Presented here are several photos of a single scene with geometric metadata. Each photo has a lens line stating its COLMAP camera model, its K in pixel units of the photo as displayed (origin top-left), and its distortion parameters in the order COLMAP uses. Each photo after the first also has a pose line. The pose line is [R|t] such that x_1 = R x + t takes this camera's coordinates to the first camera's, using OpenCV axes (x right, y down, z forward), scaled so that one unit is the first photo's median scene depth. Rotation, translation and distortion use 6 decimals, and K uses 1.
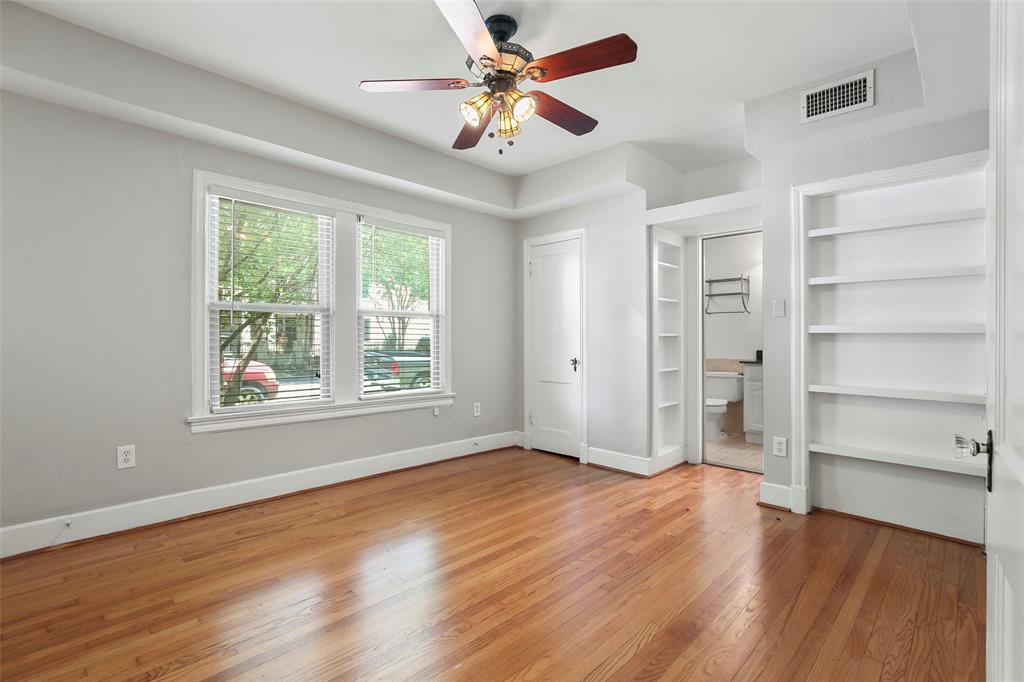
lens RADIAL K [[469.1, 0, 522.7], [0, 469.1, 338.5], [0, 0, 1]] dist [-0.013687, 0.001164]
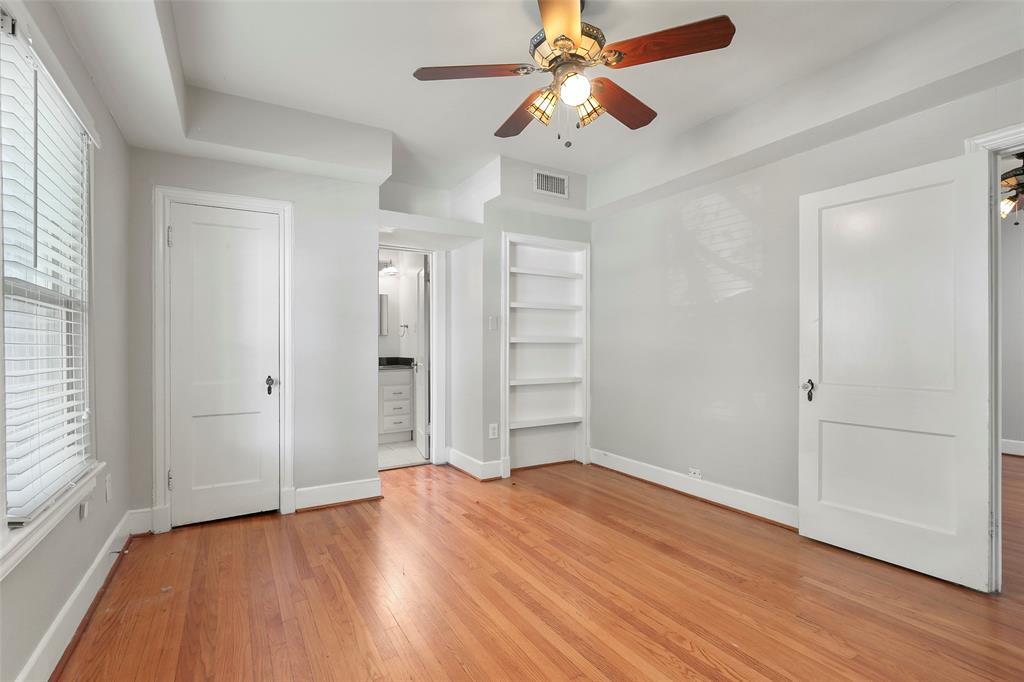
lens RADIAL K [[469.1, 0, 507.2], [0, 469.1, 345.1], [0, 0, 1]] dist [-0.013687, 0.001164]
pose [[0.276401, -0.007726, 0.961011, -0.683709], [0.007555, 0.999954, 0.005866, -0.010935], [-0.961013, 0.005639, 0.276447, 0.616513]]
